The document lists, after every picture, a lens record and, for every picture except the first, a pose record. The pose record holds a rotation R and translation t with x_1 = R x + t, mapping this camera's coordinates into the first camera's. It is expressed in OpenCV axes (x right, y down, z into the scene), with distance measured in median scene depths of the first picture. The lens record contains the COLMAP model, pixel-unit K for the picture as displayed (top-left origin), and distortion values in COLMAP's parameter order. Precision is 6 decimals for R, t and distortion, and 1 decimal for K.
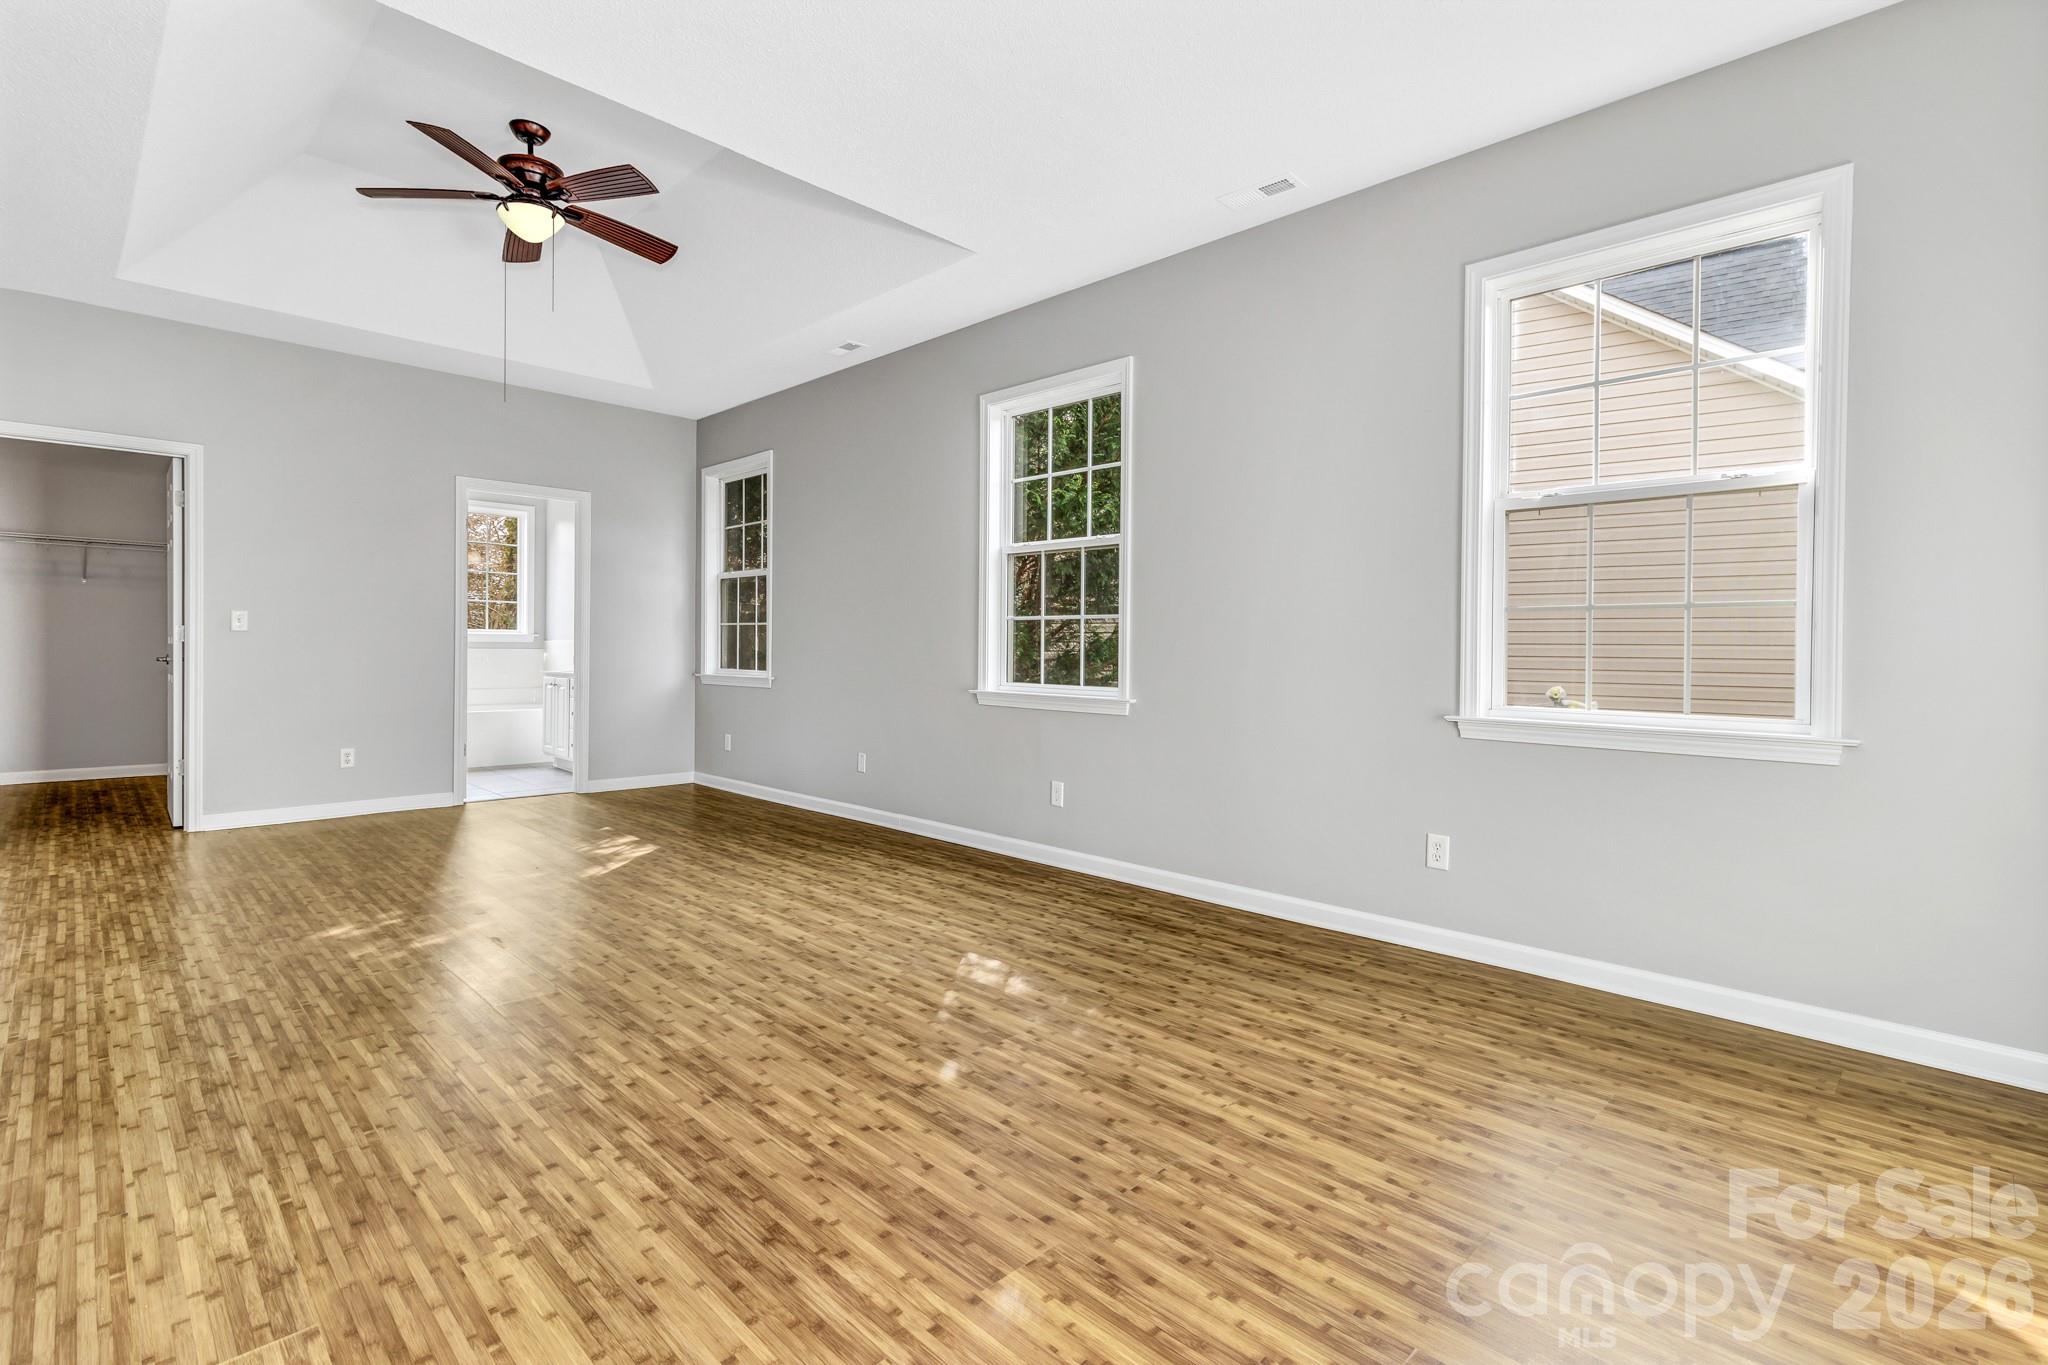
lens RADIAL K [[945.3, 0, 1035.1], [0, 945.3, 657.7], [0, 0, 1]] dist [0.002703, 0.000109]
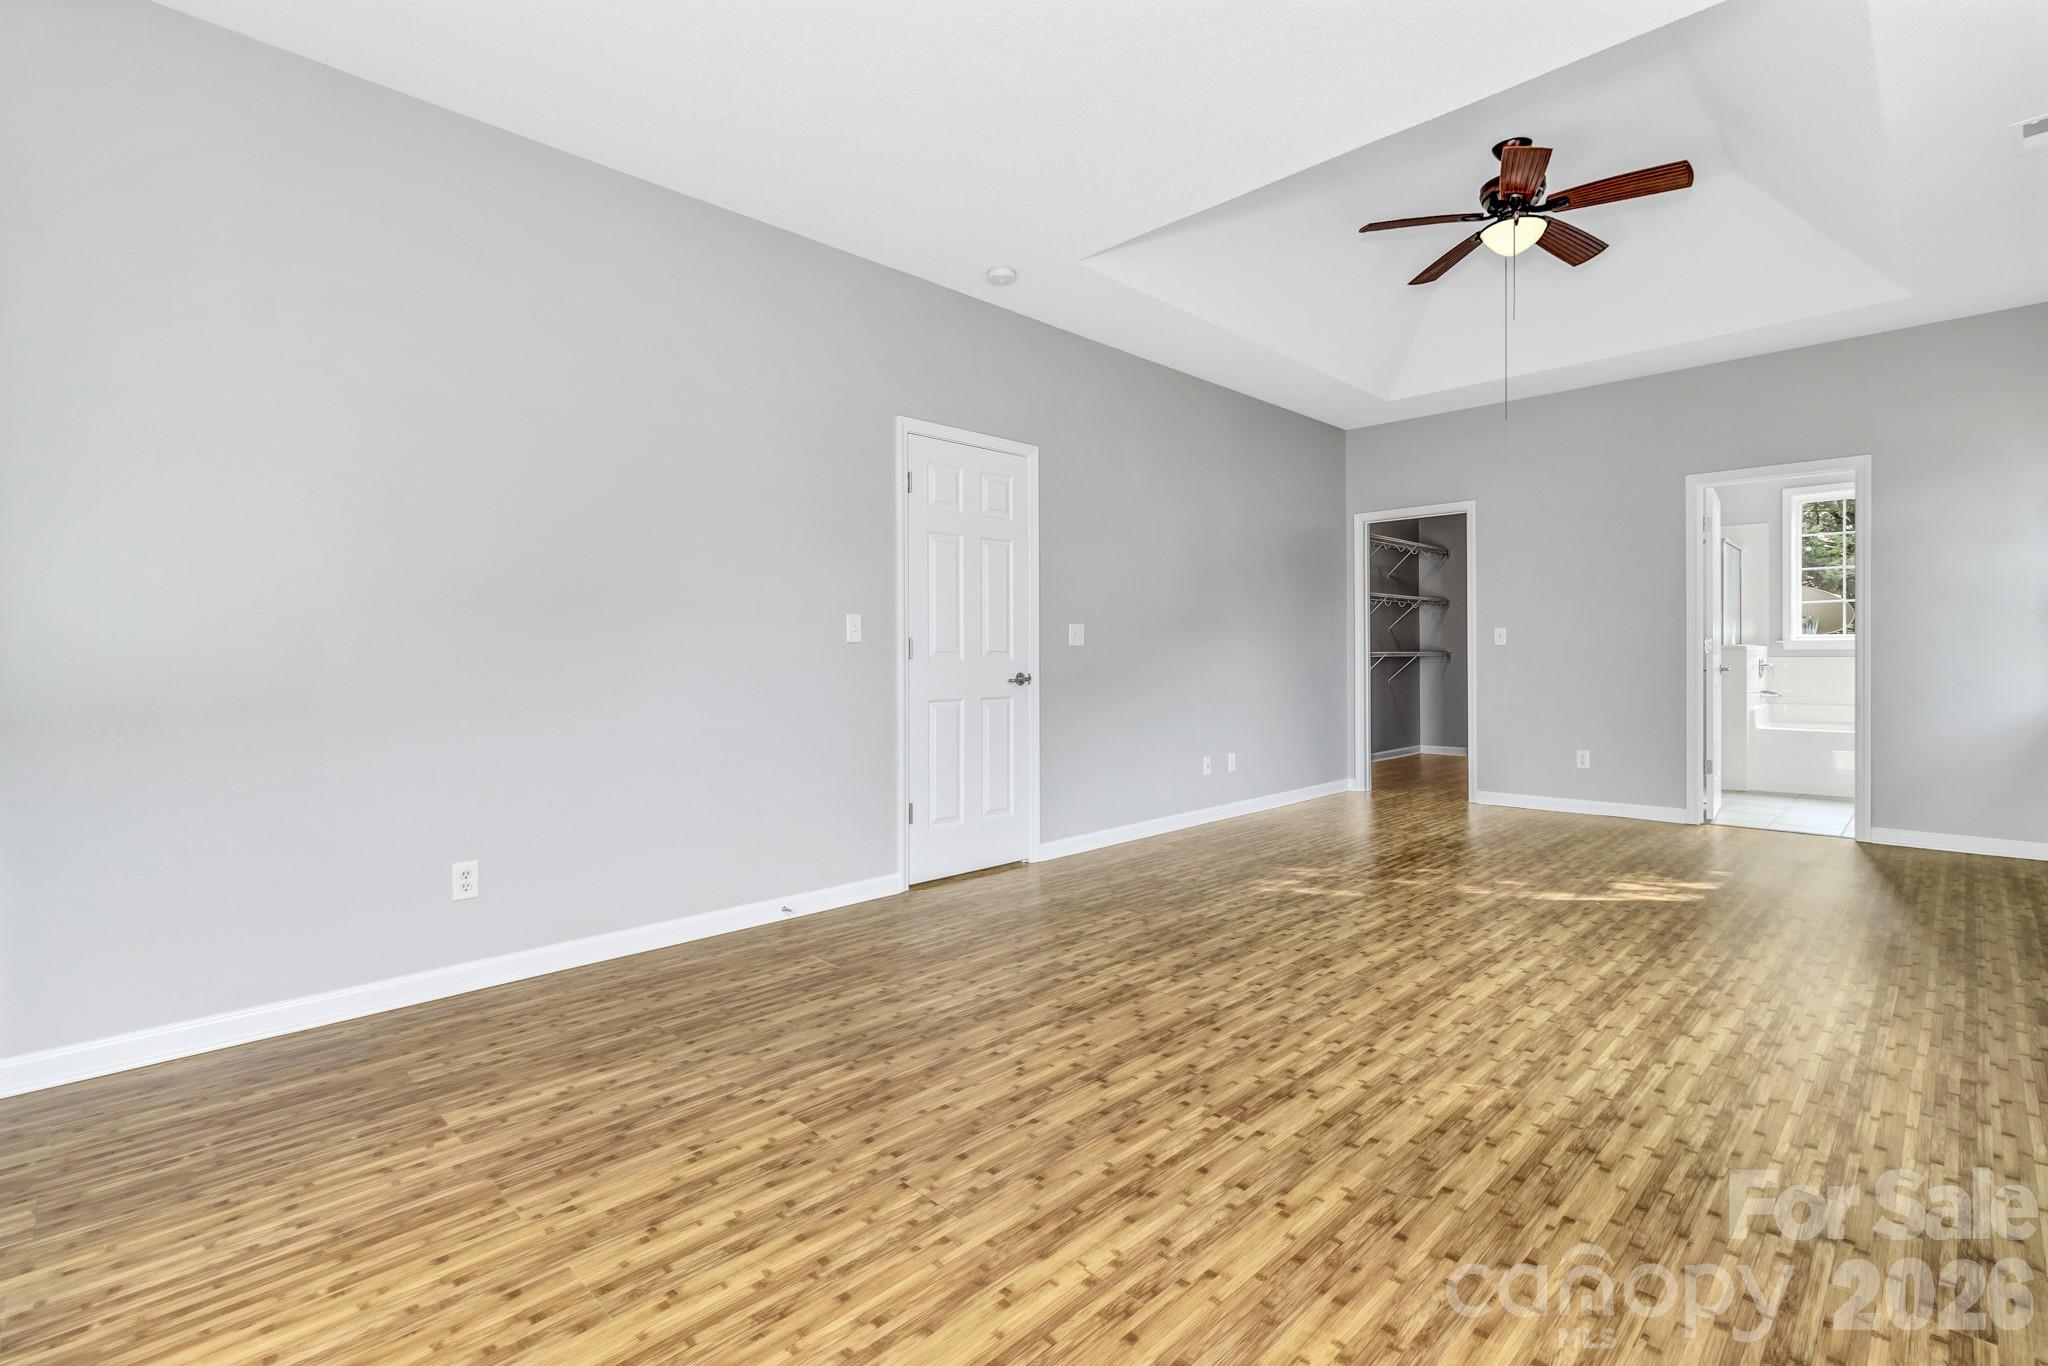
lens RADIAL K [[947.6, 0, 1017.1], [0, 947.6, 649.4], [0, 0, 1]] dist [-0.001088, 0.000067]
pose [[-0.017185, -0.017845, -0.999693, 0.830609], [-0.004437, 0.999832, -0.017772, 0.004090], [0.999842, 0.004131, -0.017261, 0.836554]]
